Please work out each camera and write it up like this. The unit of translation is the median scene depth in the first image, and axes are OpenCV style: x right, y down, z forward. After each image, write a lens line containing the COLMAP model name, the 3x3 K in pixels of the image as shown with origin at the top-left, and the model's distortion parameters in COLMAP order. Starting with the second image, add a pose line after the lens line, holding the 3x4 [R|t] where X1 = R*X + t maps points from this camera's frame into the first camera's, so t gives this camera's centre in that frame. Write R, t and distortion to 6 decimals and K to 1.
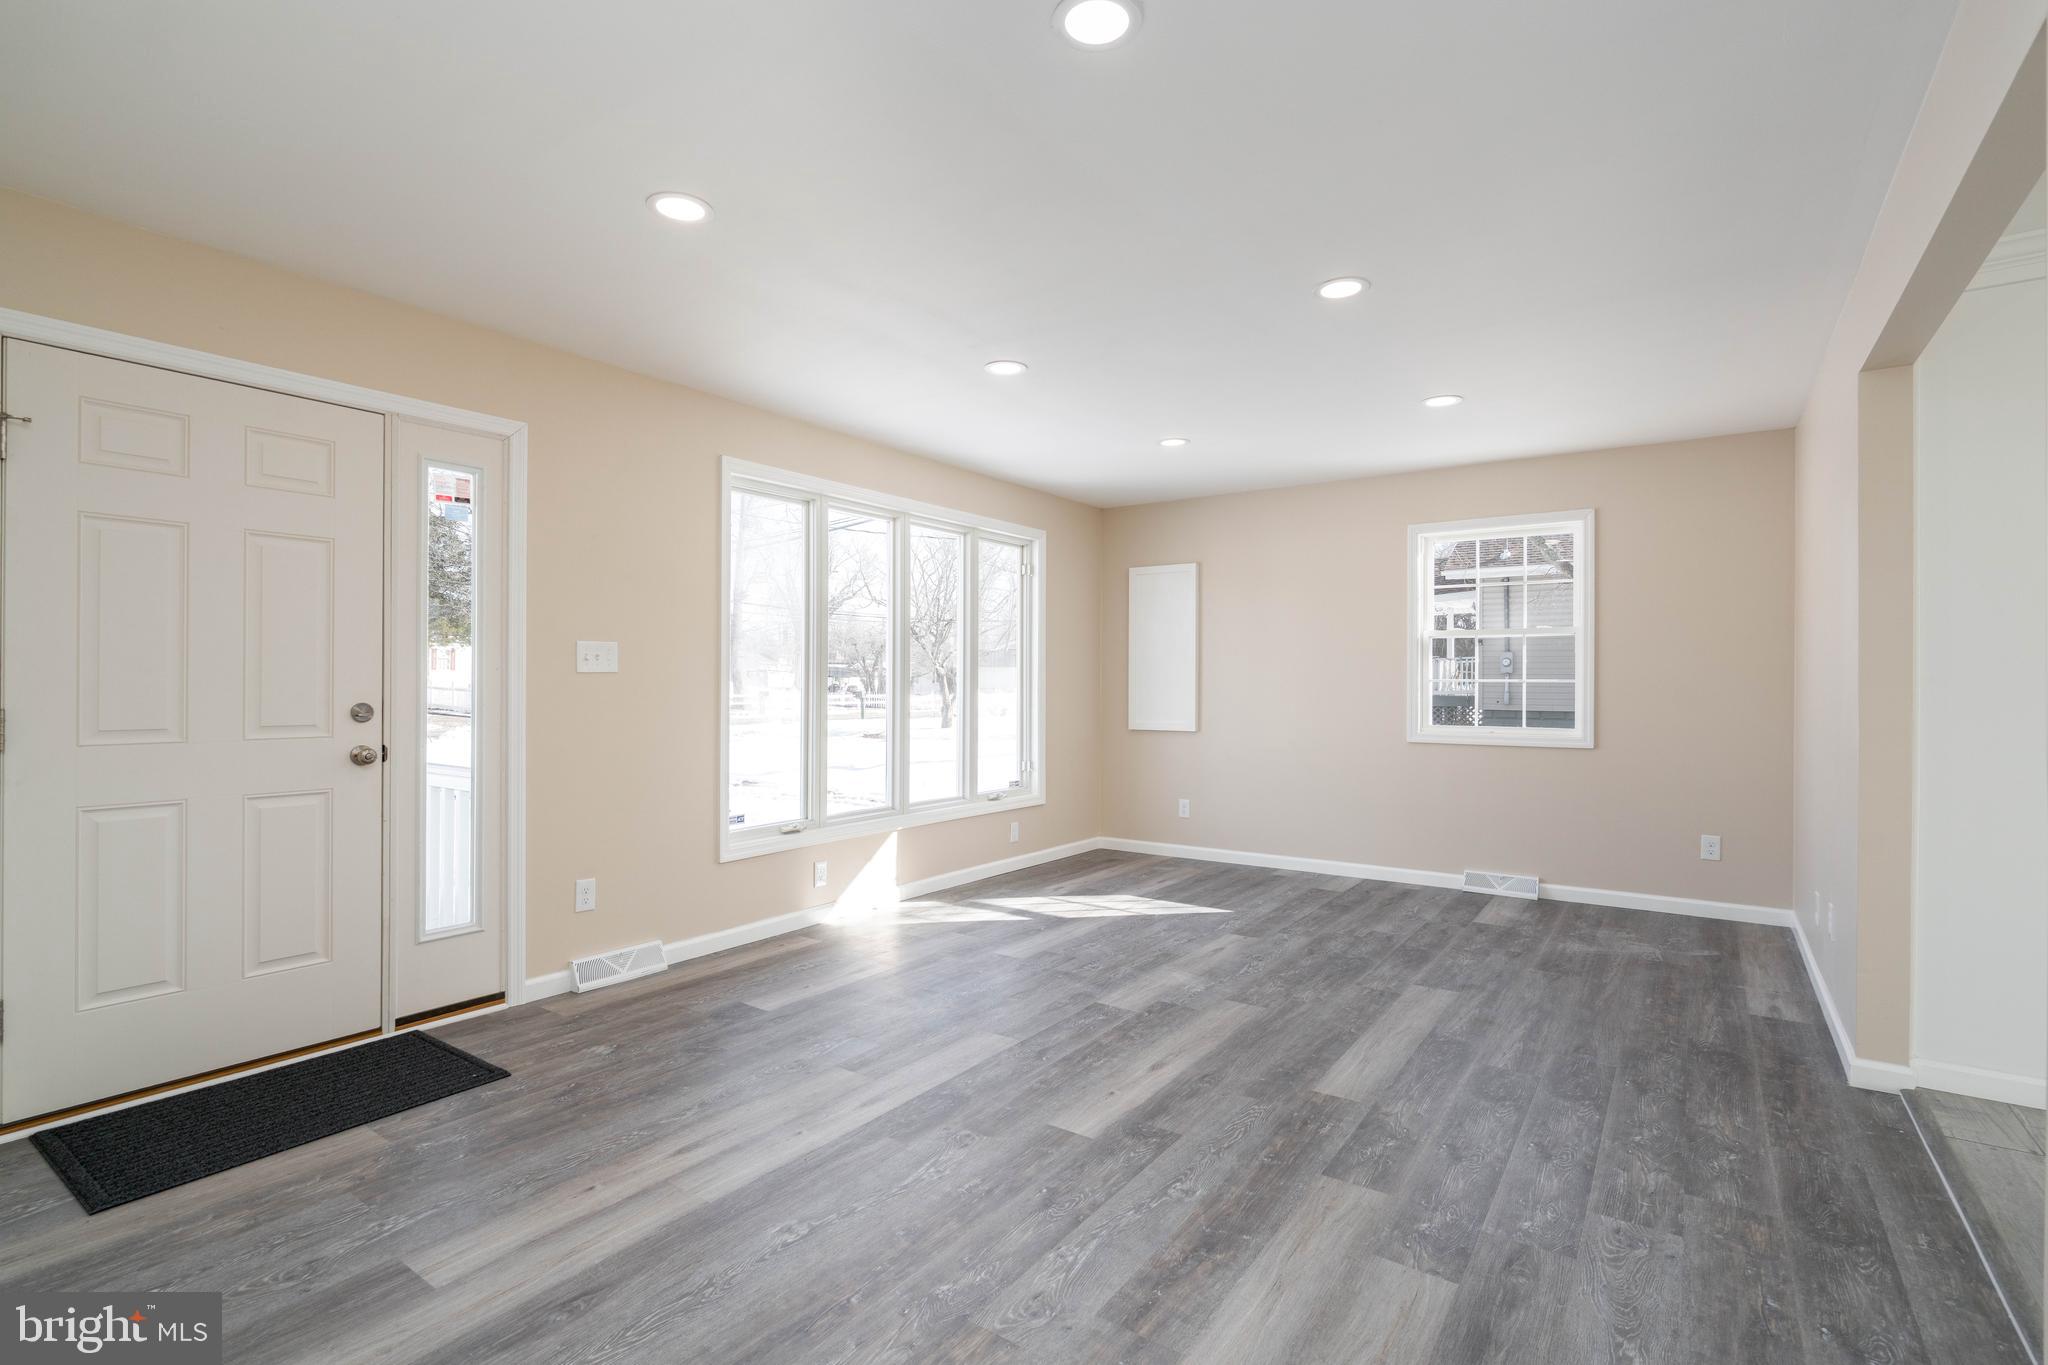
lens RADIAL K [[955.5, 0, 1025.1], [0, 955.5, 689.6], [0, 0, 1]] dist [-0.003748, 0.001330]
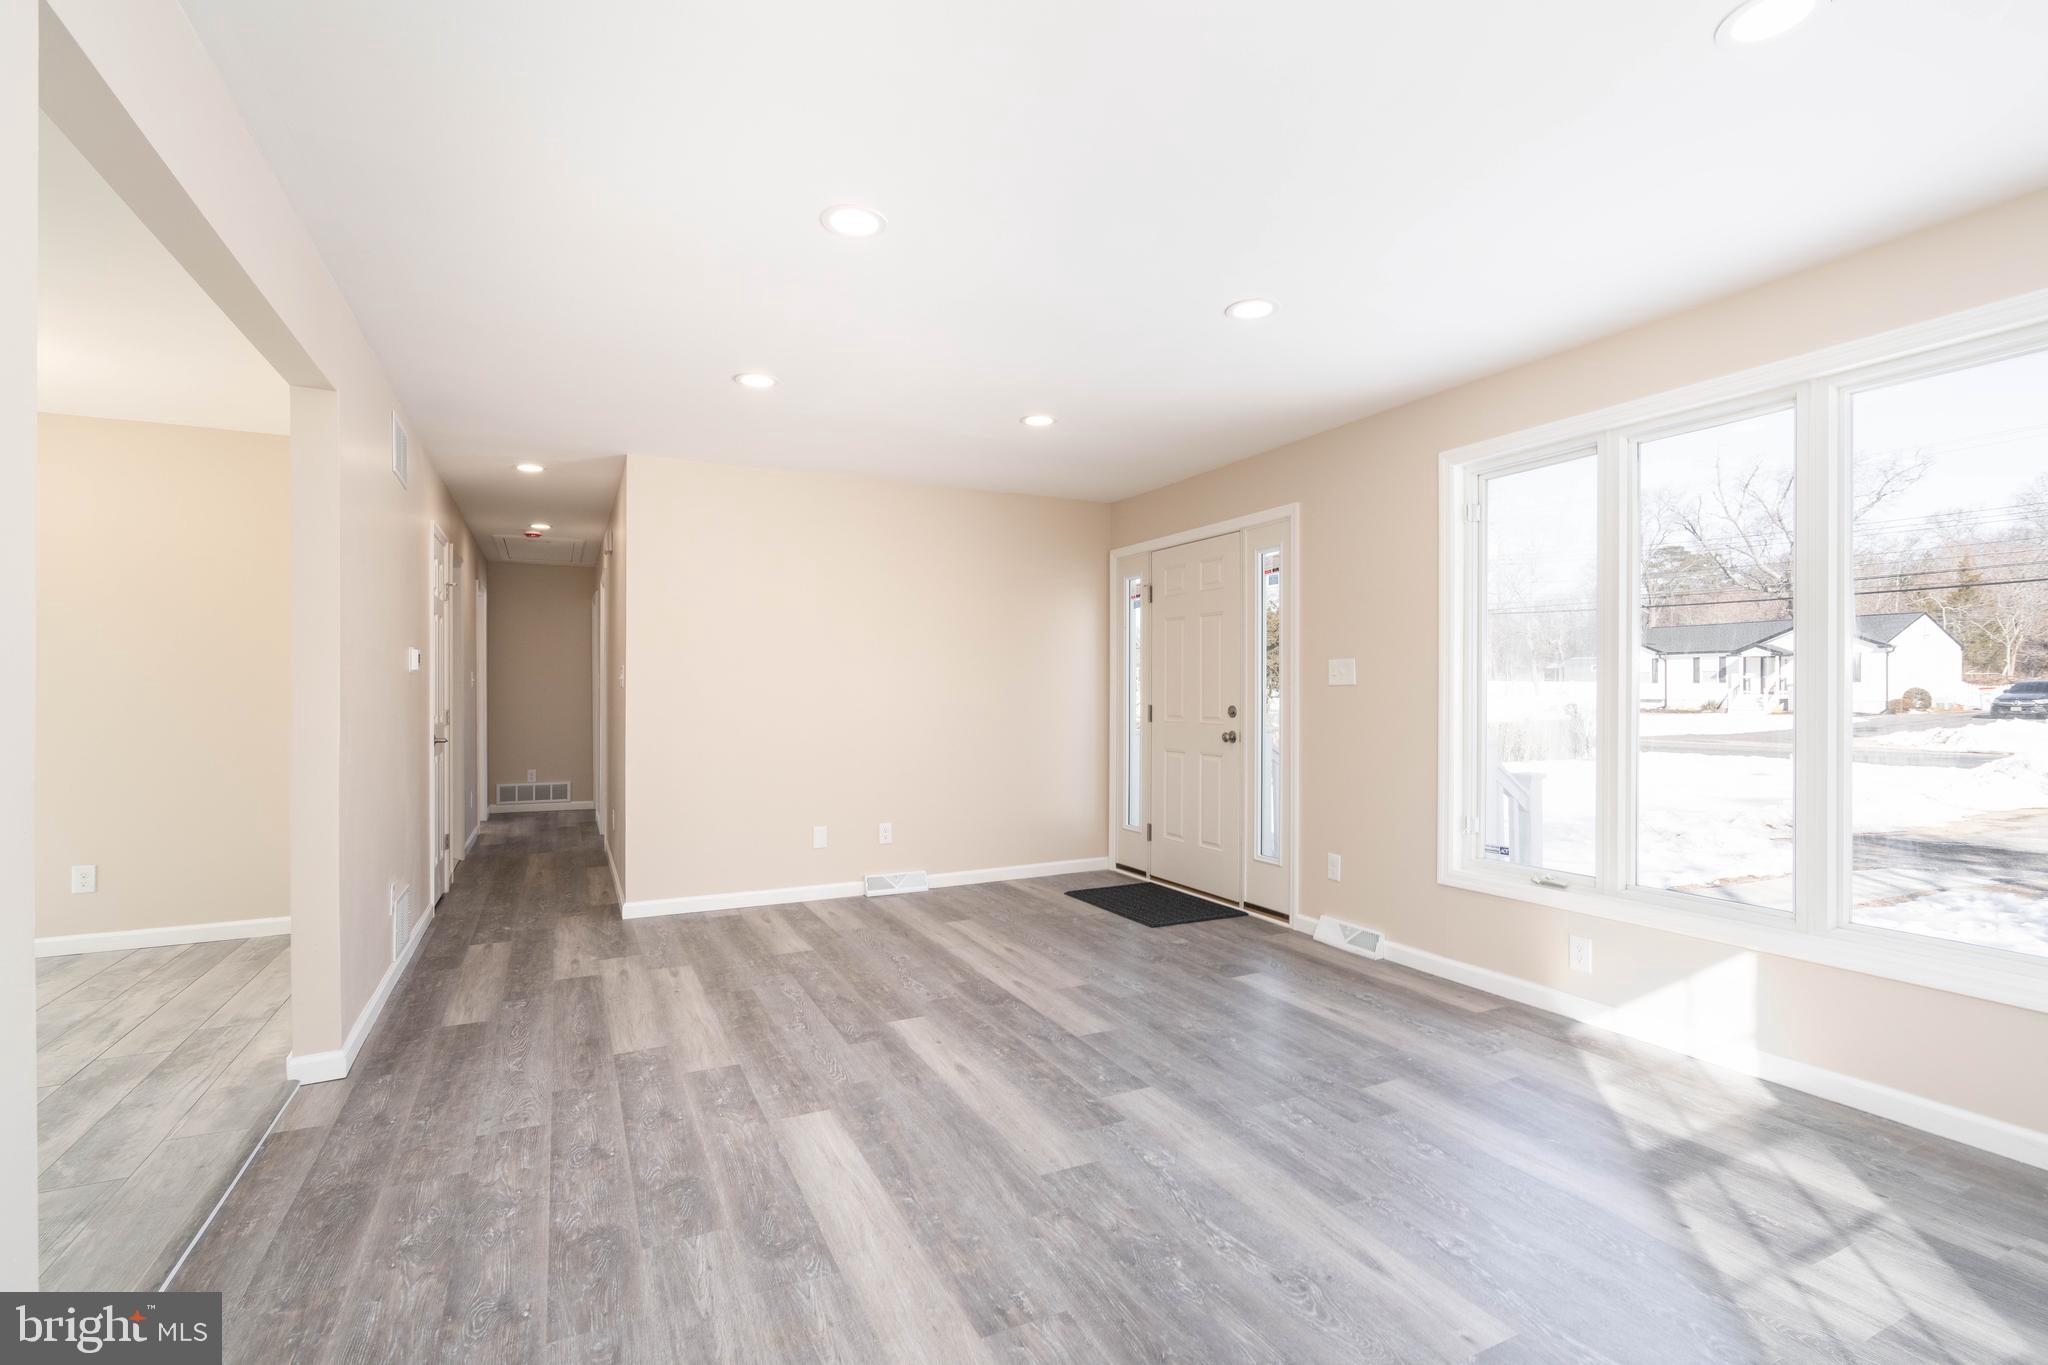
lens RADIAL K [[955.5, 0, 1025.4], [0, 955.5, 690.3], [0, 0, 1]] dist [-0.003748, 0.001330]
pose [[-0.483566, -0.004627, -0.875296, 0.995515], [-0.005828, 0.999981, -0.002066, -0.007974], [0.875289, 0.004102, -0.483583, 1.544208]]
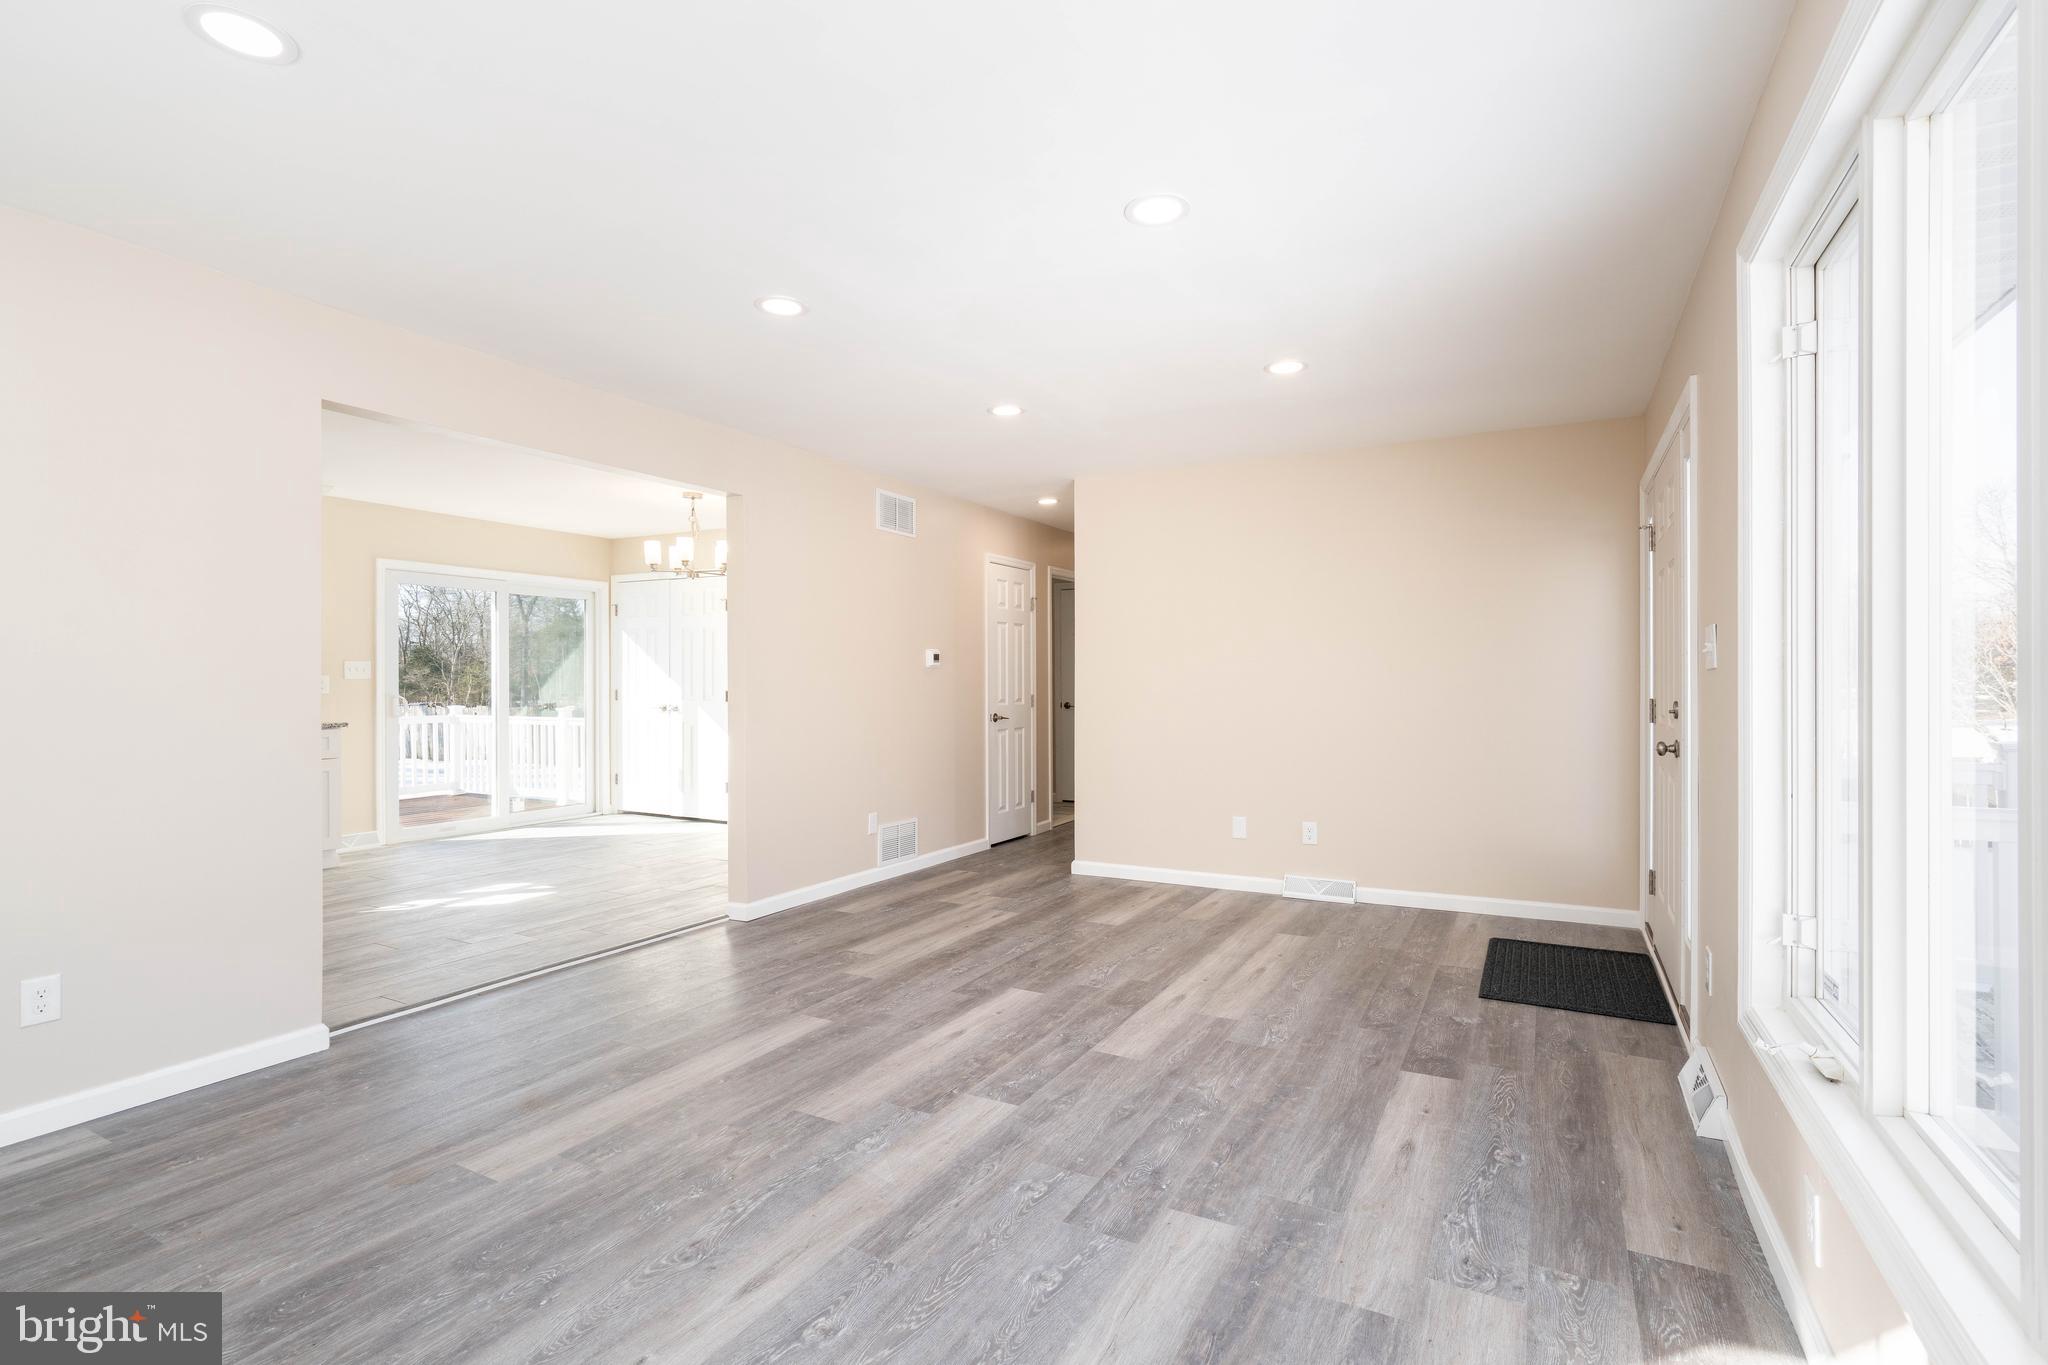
lens RADIAL K [[955.5, 0, 1012.6], [0, 955.5, 688.8], [0, 0, 1]] dist [-0.003748, 0.001330]
pose [[-0.994974, -0.000099, -0.100131, 0.183603], [-0.001440, 0.999910, 0.013323, -0.014112], [0.100121, 0.013400, -0.994885, 2.077023]]
